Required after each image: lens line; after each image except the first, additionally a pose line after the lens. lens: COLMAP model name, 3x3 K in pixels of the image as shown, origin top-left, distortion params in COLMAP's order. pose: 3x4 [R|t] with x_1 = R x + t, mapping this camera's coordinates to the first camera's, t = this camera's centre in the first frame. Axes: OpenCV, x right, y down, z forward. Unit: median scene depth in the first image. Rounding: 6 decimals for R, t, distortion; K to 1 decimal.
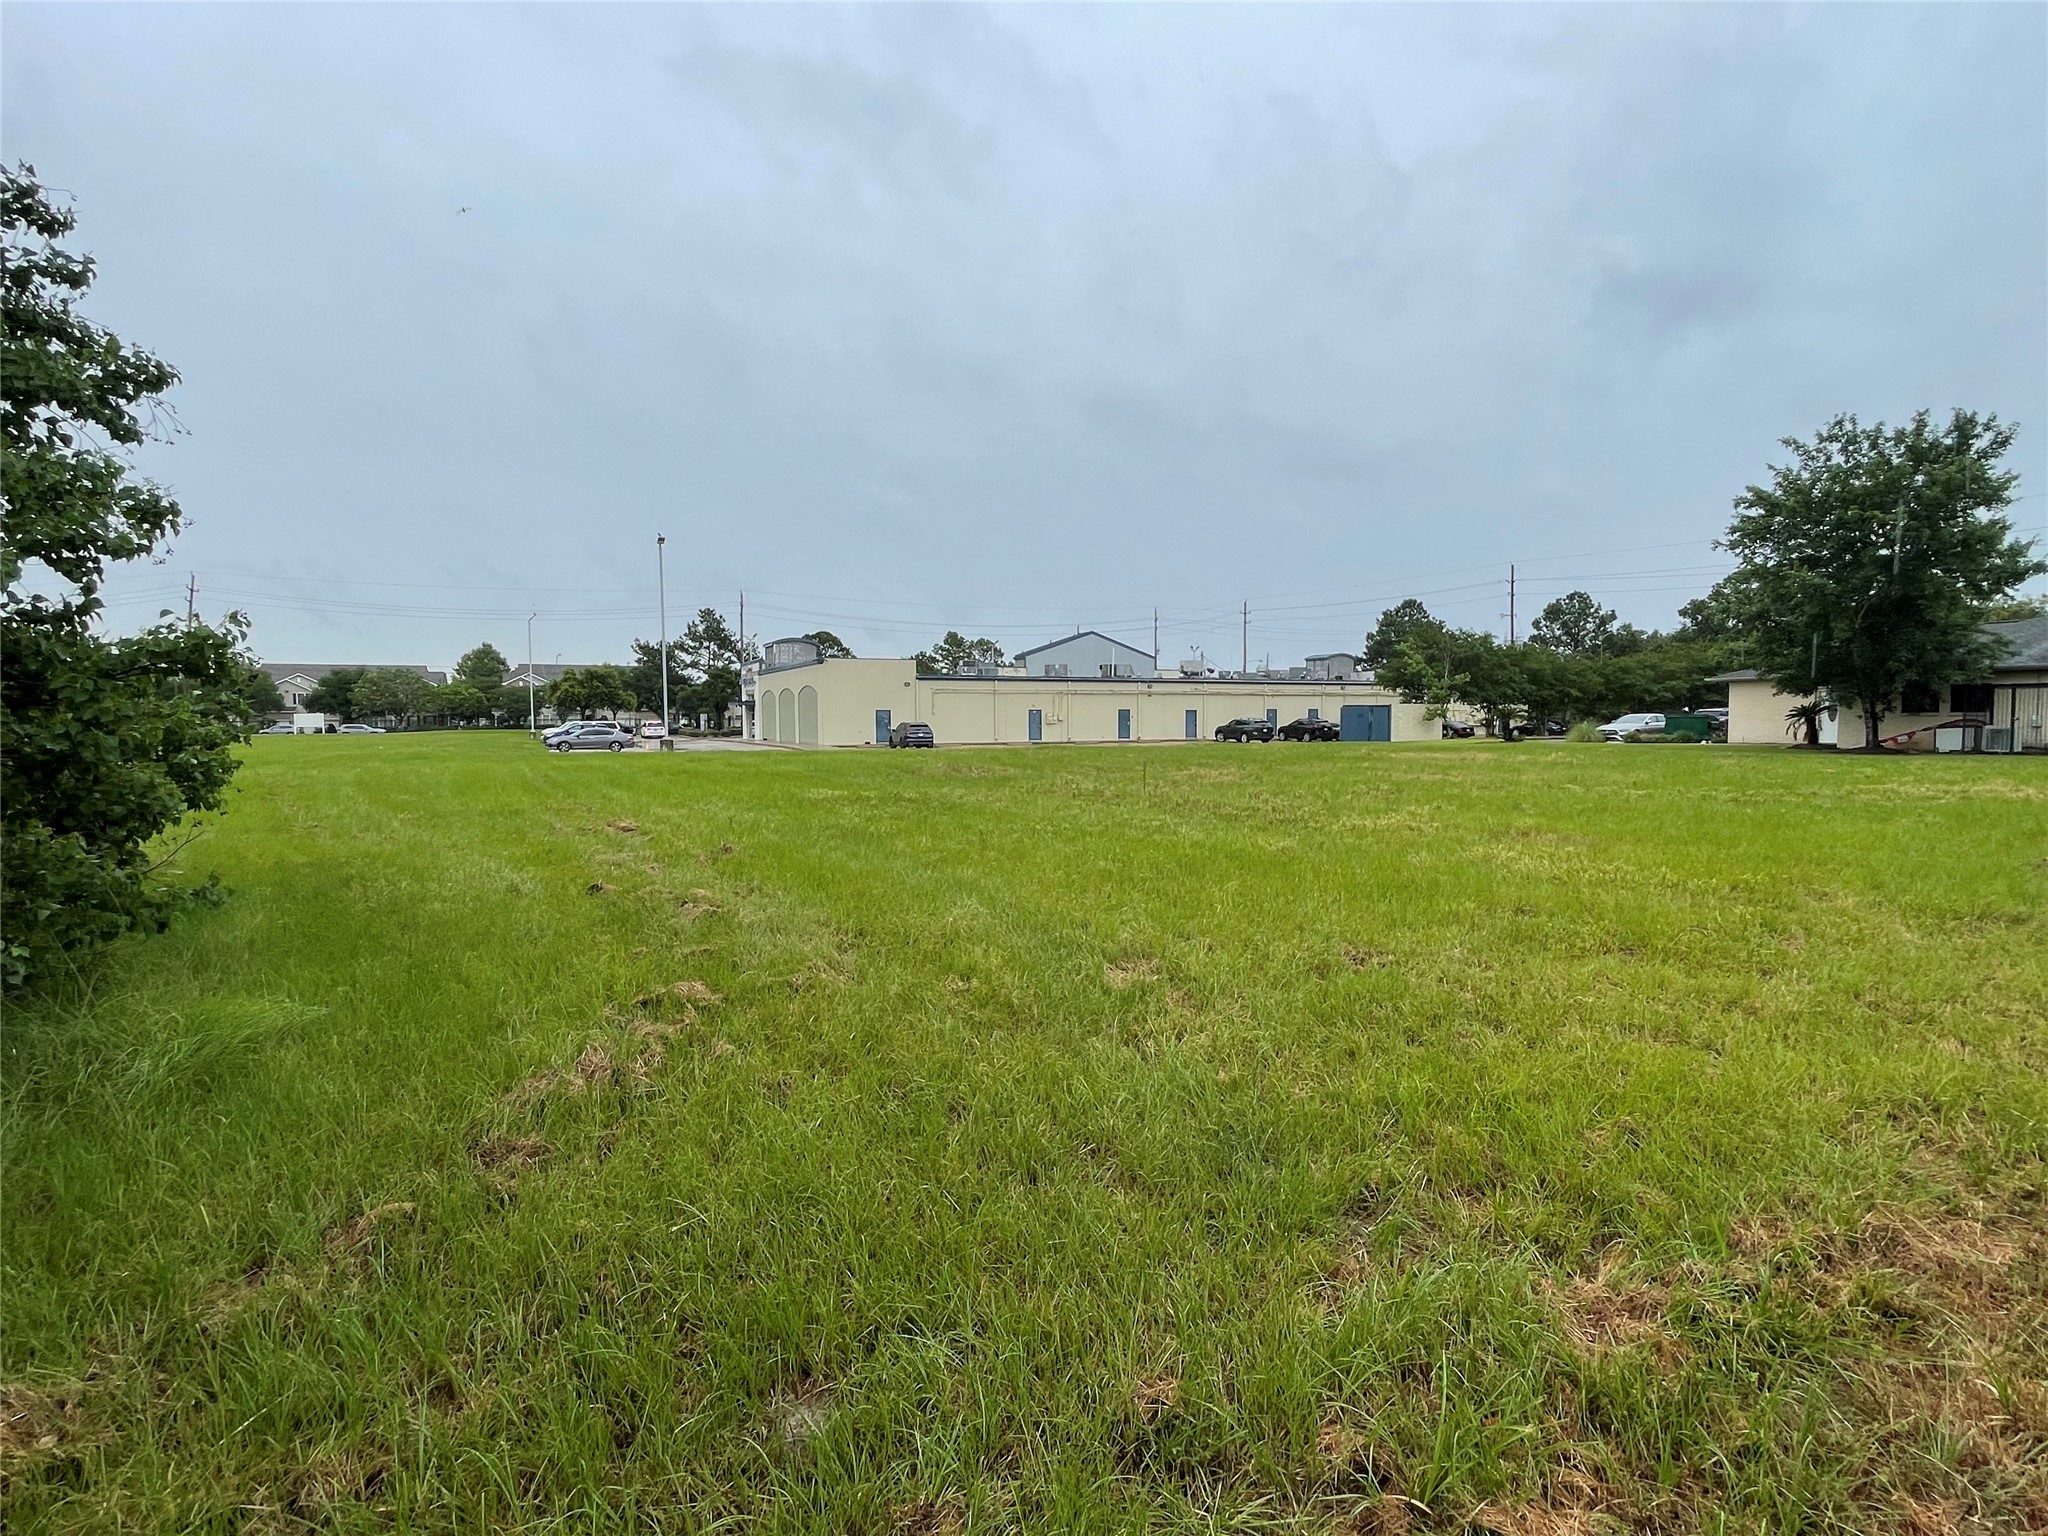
lens RADIAL K [[1023.8, 0, 1024.8], [0, 1023.8, 769.1], [0, 0, 1]] dist [-0.007229, 0.003521]
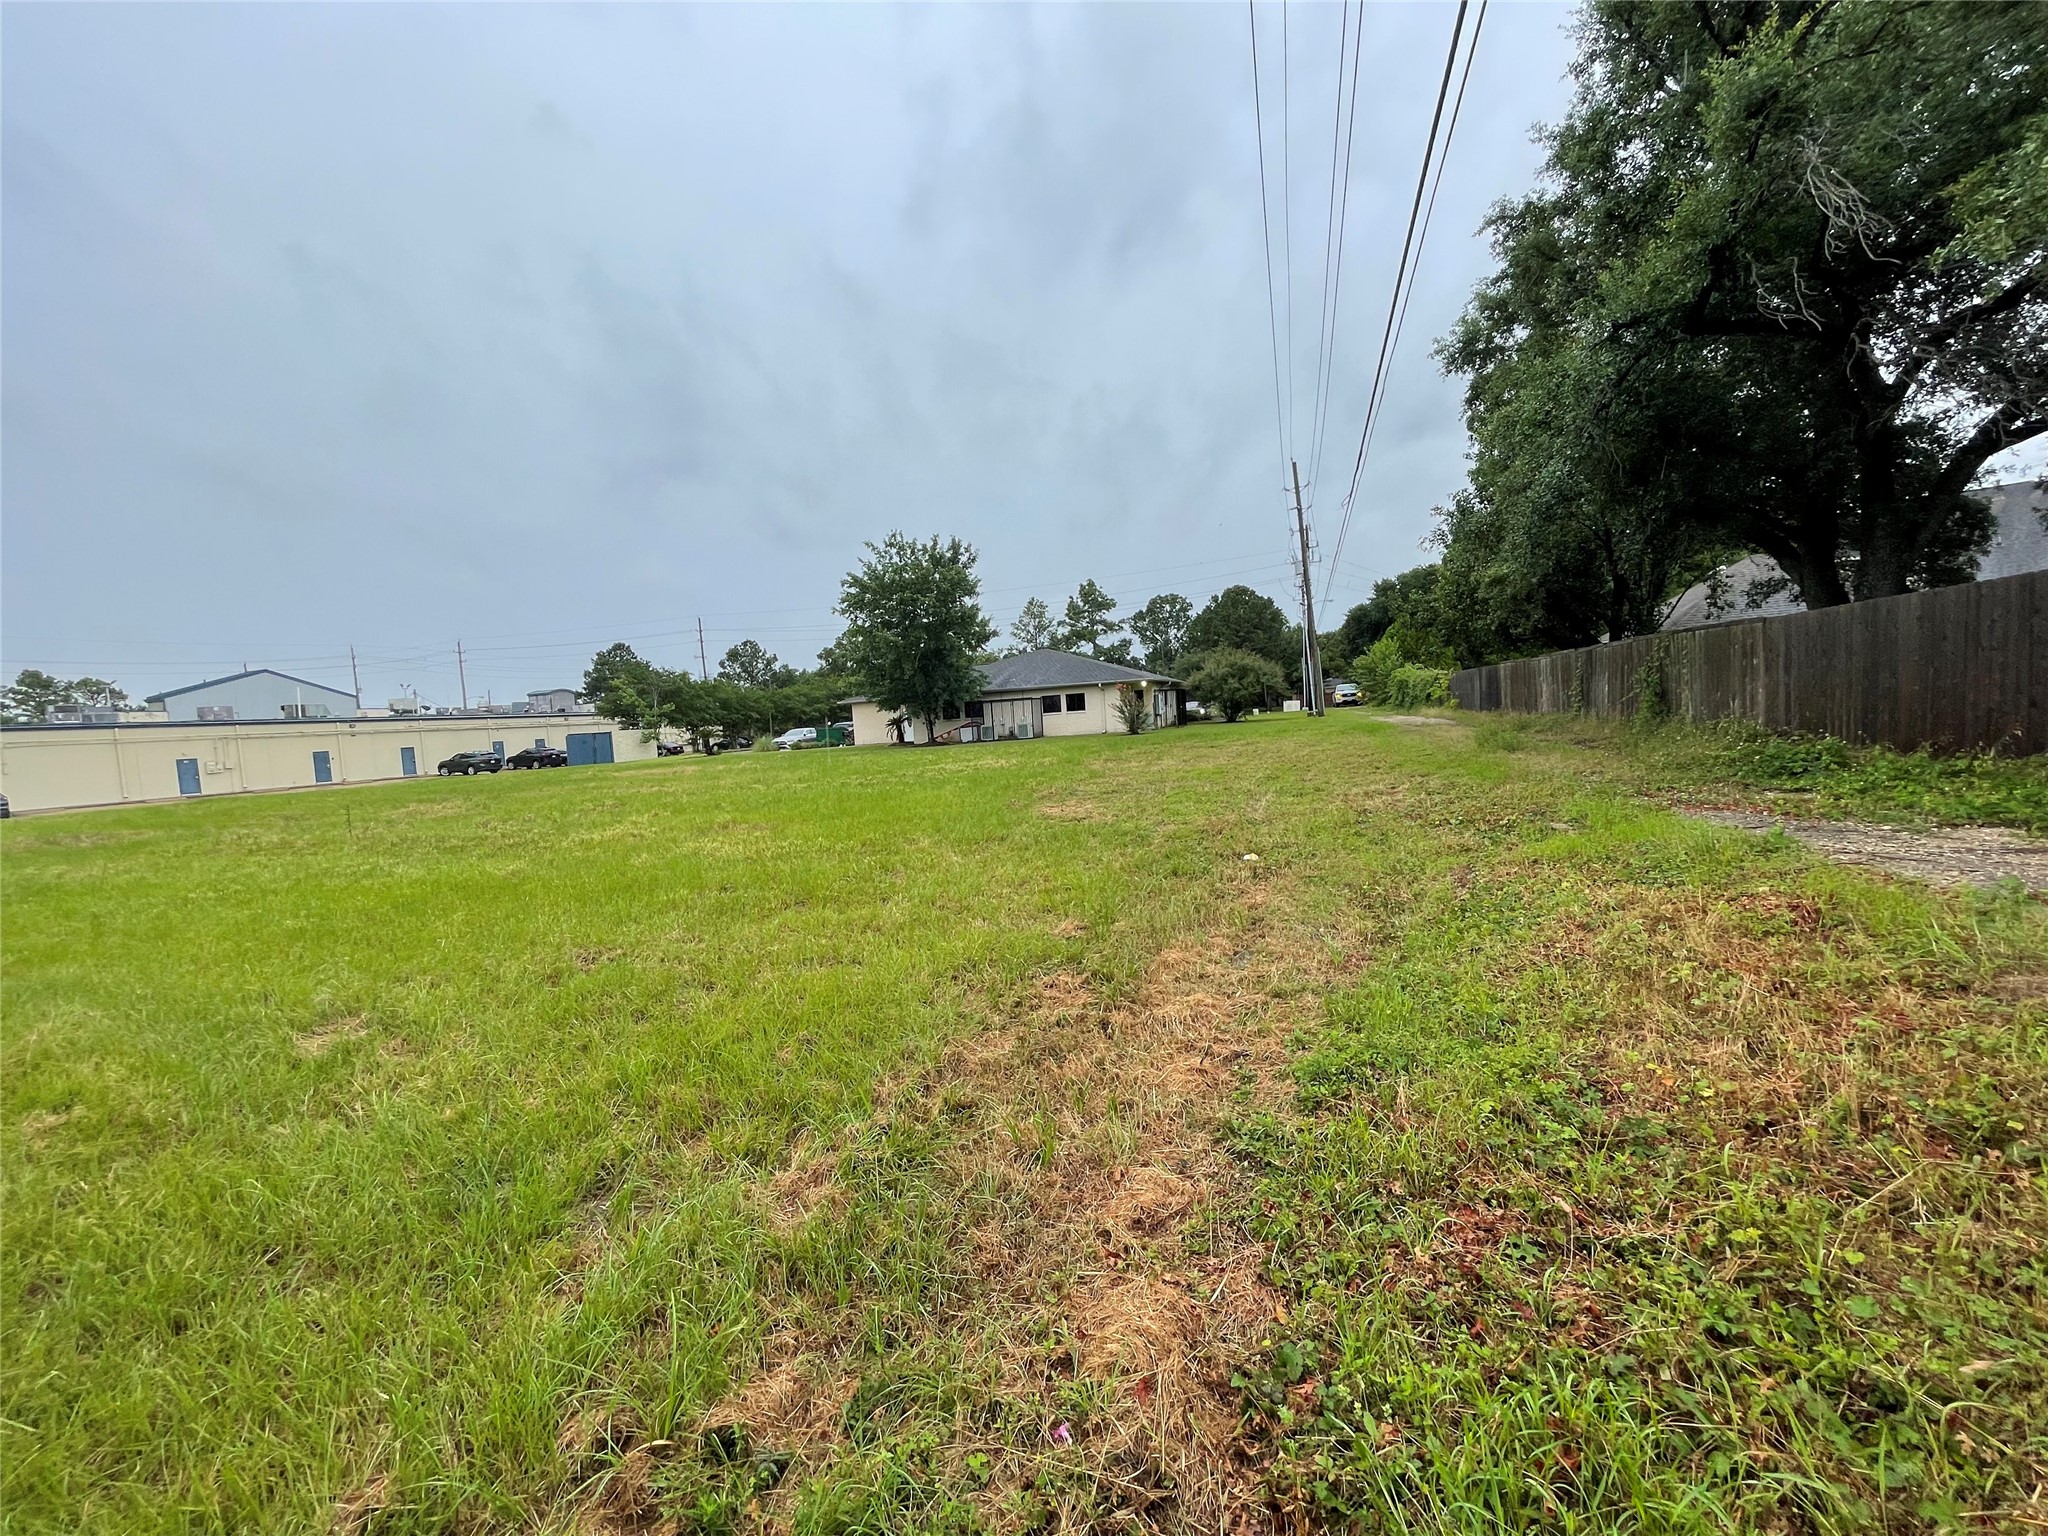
lens RADIAL K [[824.8, 0, 1019.1], [0, 824.8, 764.4], [0, 0, 1]] dist [0.000066, -0.000936]
pose [[0.695387, -0.081795, 0.713965, 0.002906], [0.095604, 0.995200, 0.020898, -0.000356], [-0.712248, 0.053726, 0.699869, 0.001421]]
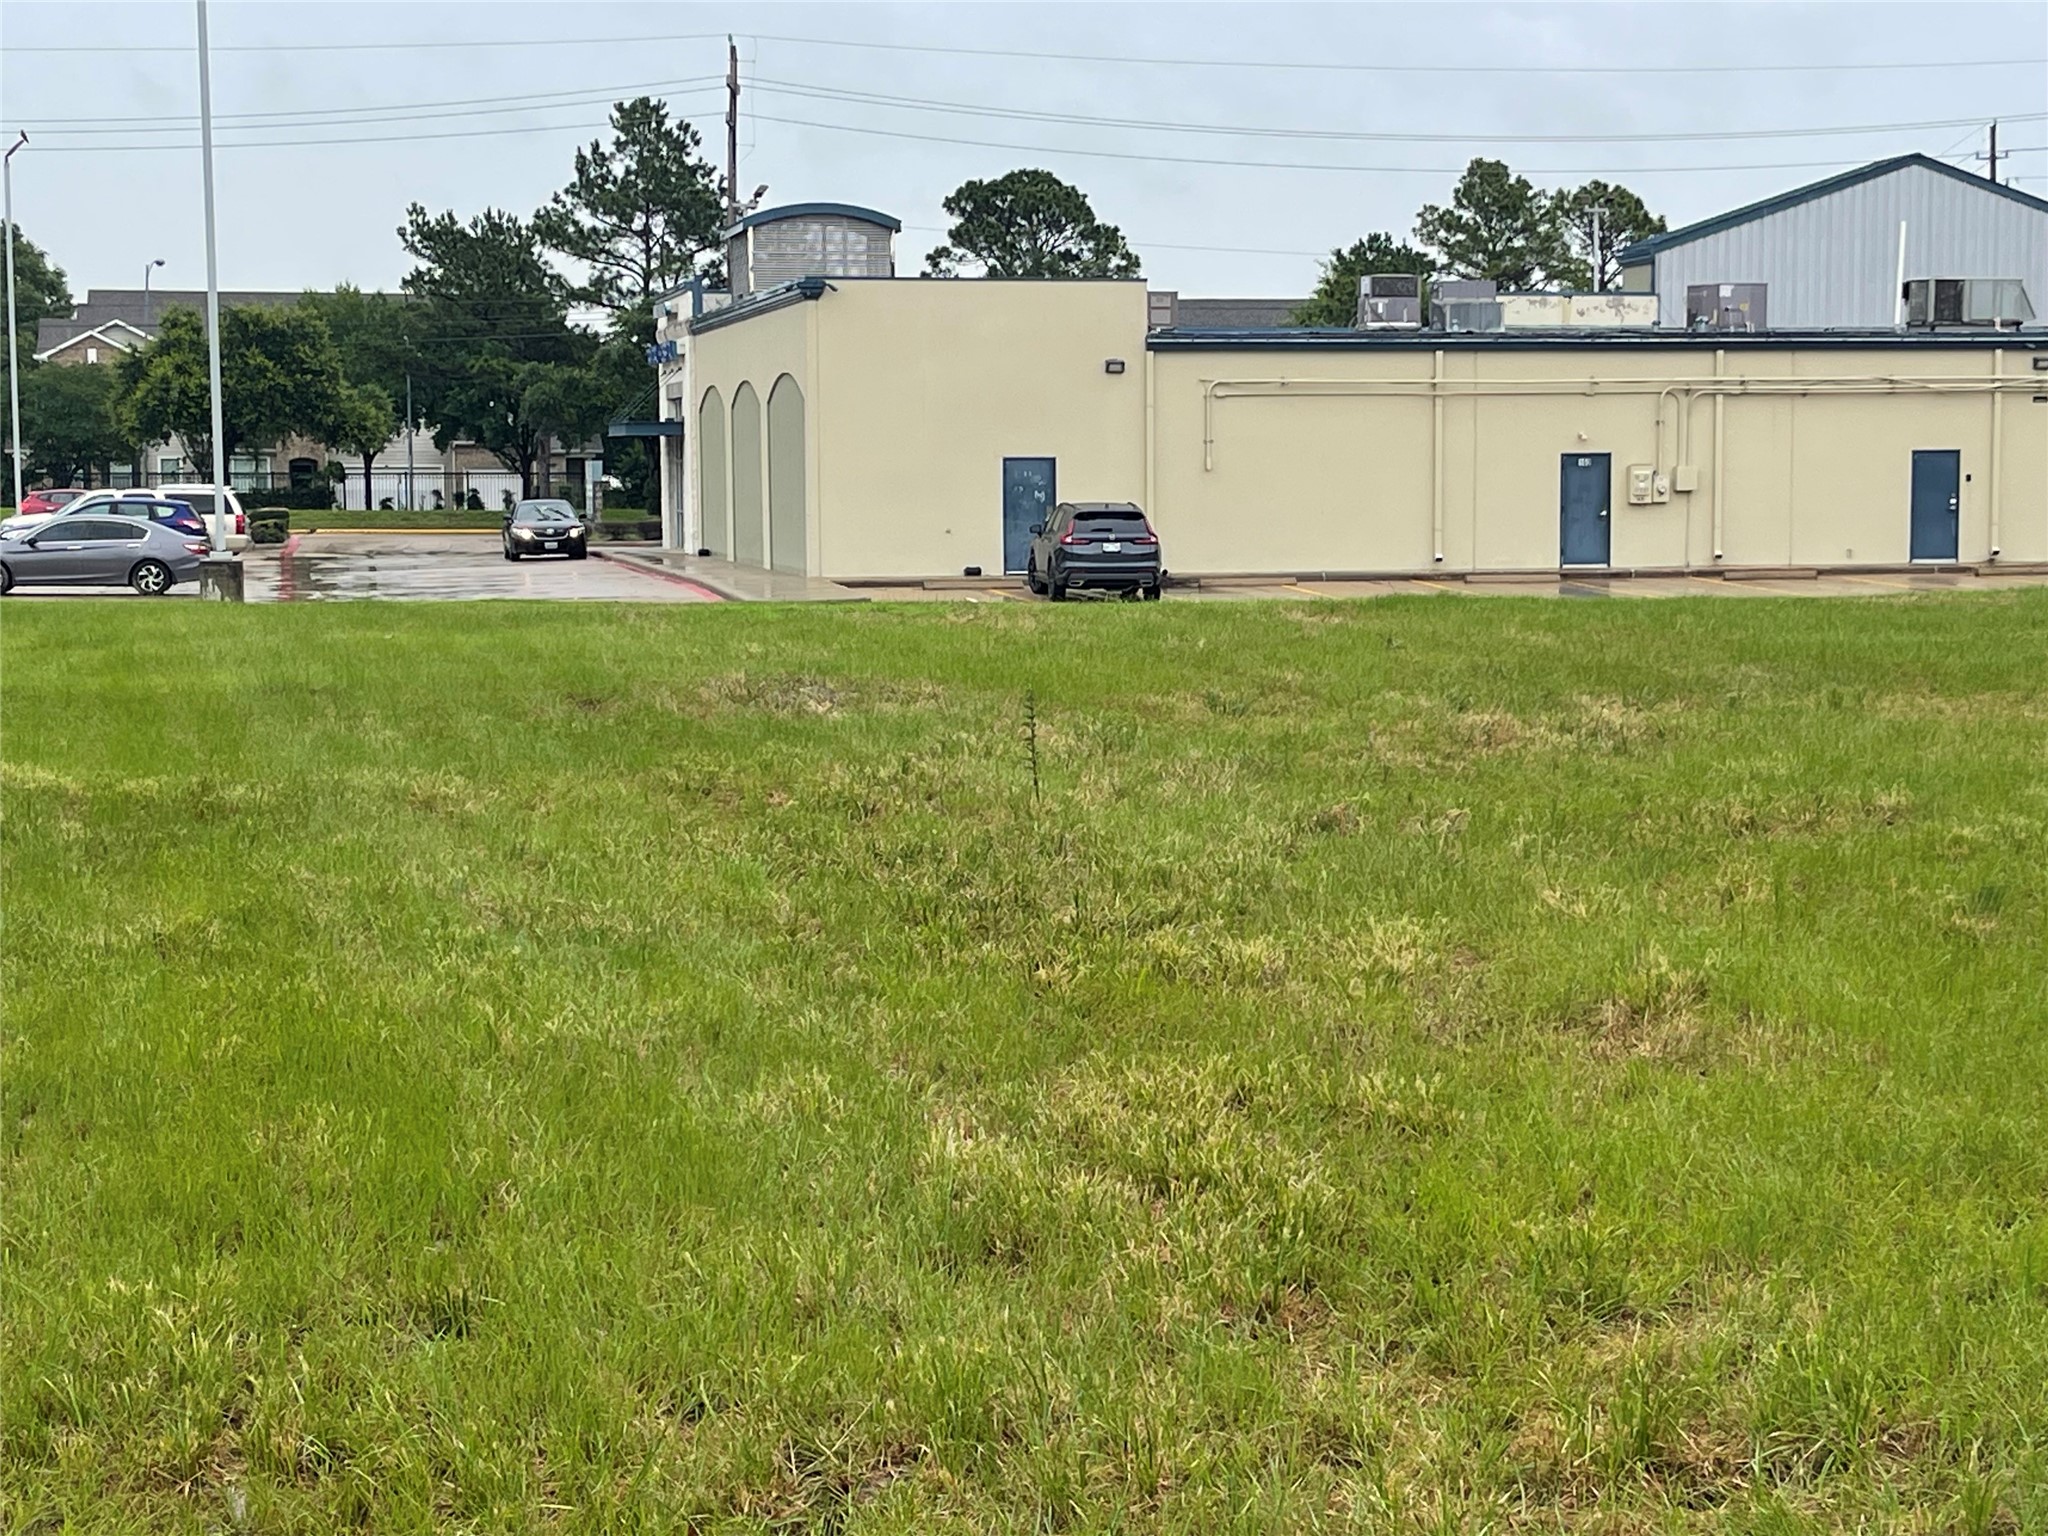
lens RADIAL K [[3604.2, 0, 1027.0], [0, 3604.2, 769.9], [0, 0, 1]] dist [0.185511, -0.823464]
pose [[0.971793, 0.020128, -0.234975, 0.146349], [-0.011829, 0.999257, 0.036673, -0.009811], [0.235539, -0.032859, 0.971309, 0.009538]]
